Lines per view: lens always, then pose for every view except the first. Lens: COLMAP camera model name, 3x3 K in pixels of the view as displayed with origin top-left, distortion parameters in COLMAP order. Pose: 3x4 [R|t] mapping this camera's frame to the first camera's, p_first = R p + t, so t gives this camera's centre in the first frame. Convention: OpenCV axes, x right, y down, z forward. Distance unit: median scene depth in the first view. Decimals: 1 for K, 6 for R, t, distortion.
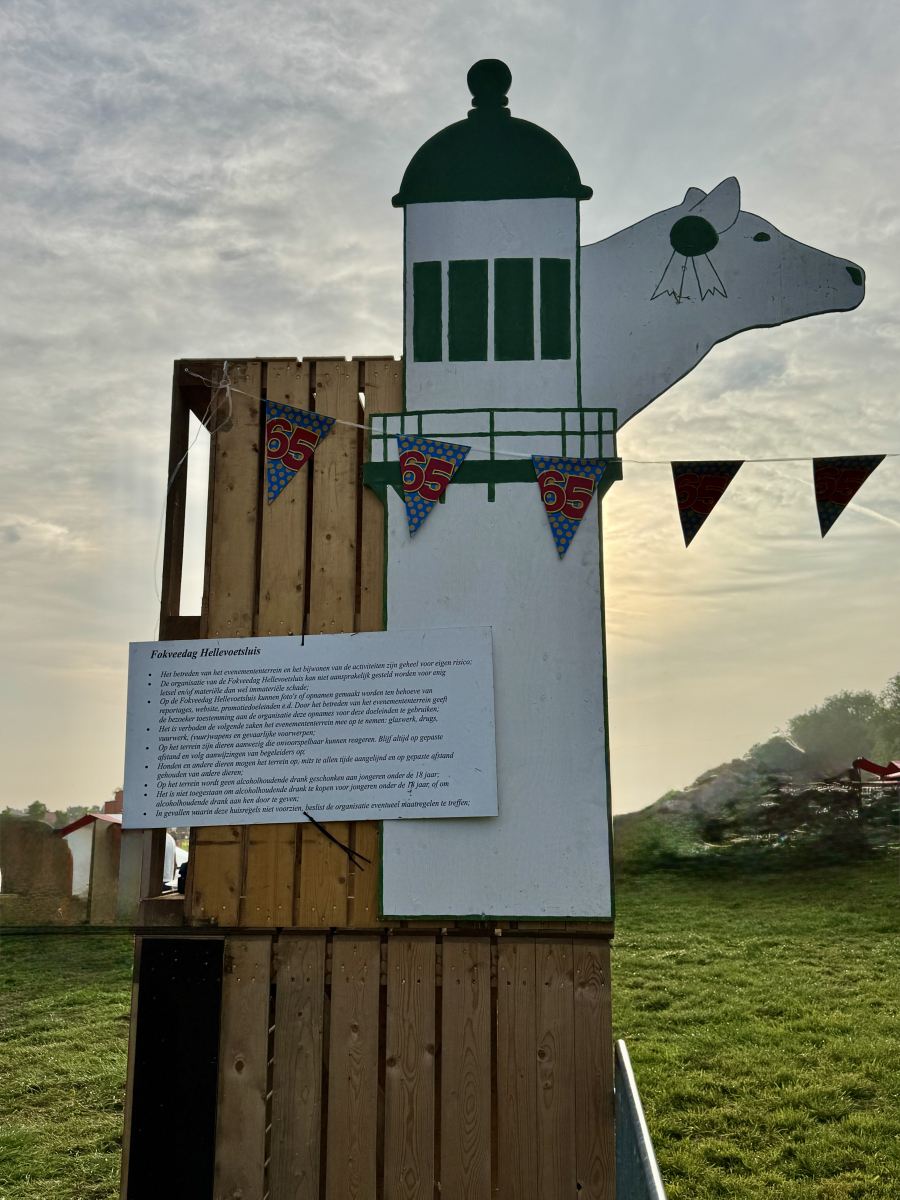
lens RADIAL K [[1085.2, 0, 453.7], [0, 1085.2, 600.6], [0, 0, 1]] dist [0.152267, 0.004475]
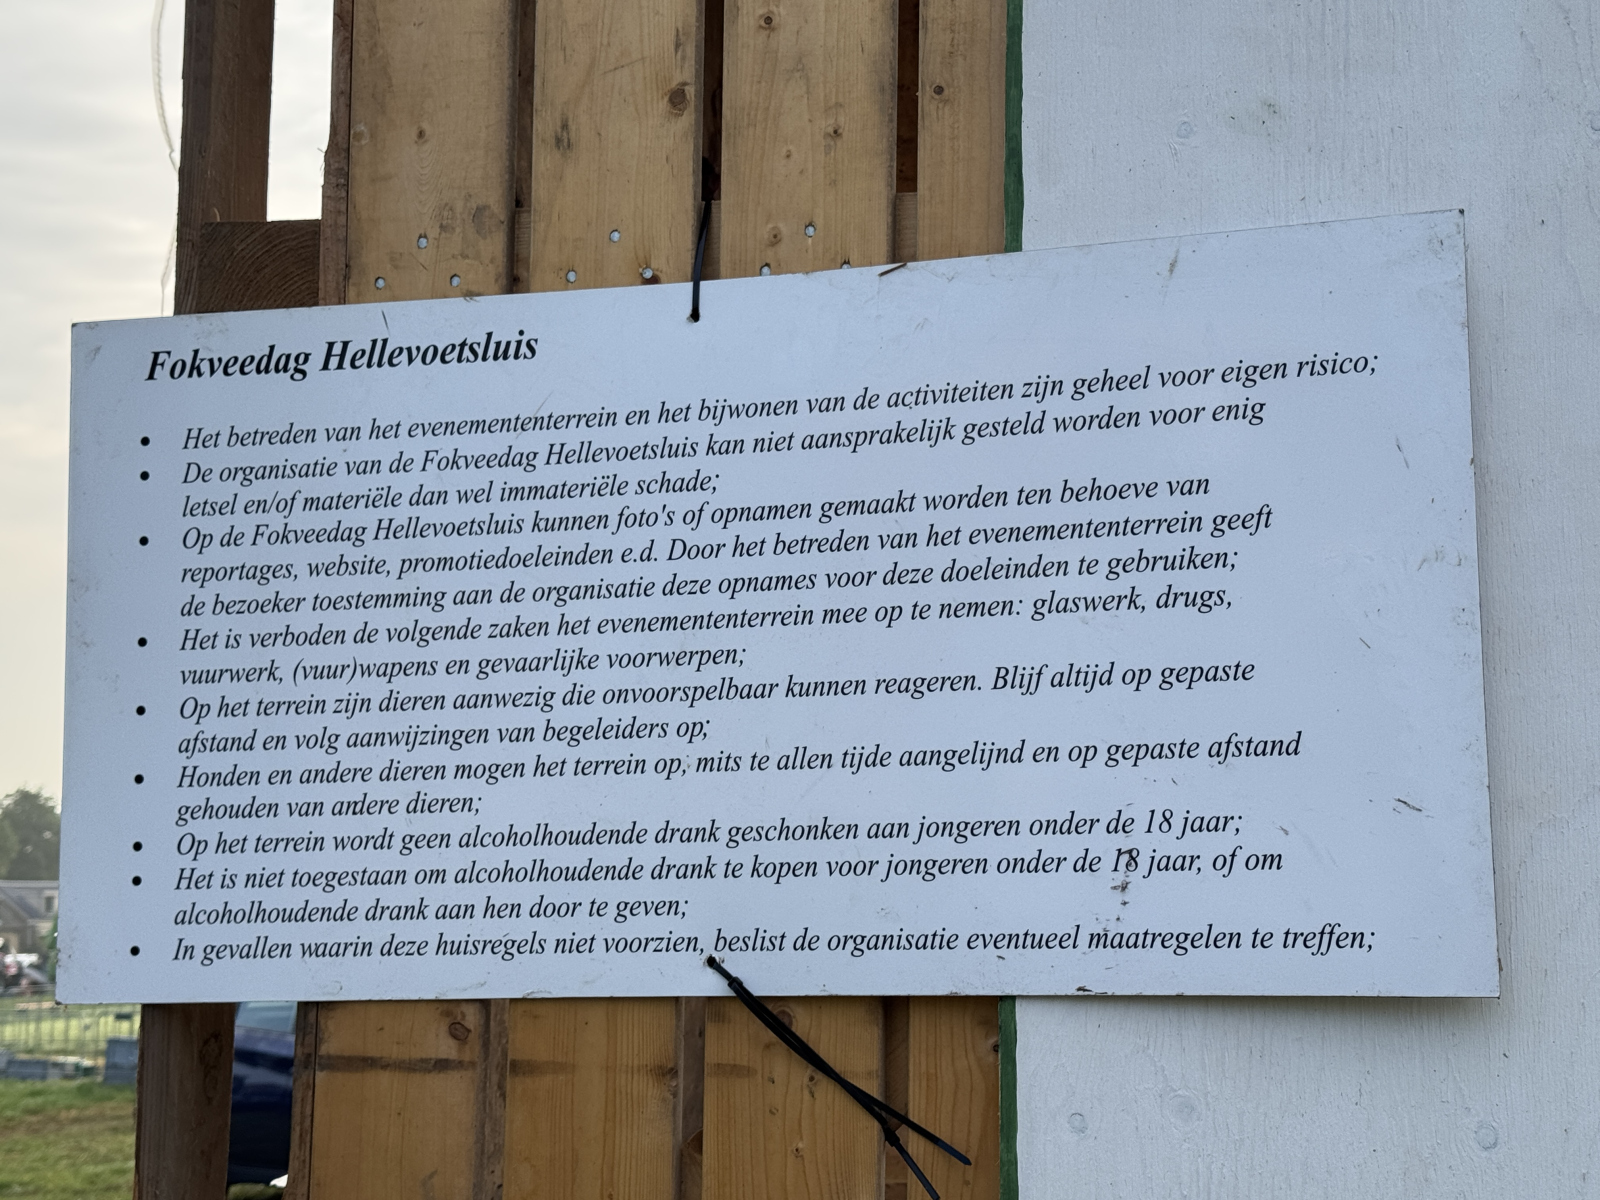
lens RADIAL K [[2465.7, 0, 798.5], [0, 2465.7, 600.5], [0, 0, 1]] dist [0.152155, 0.000000]
pose [[0.988108, -0.004640, -0.153689, -0.025264], [0.014531, 0.997889, 0.063294, 0.071483], [0.153071, -0.064774, 0.986090, 0.427562]]
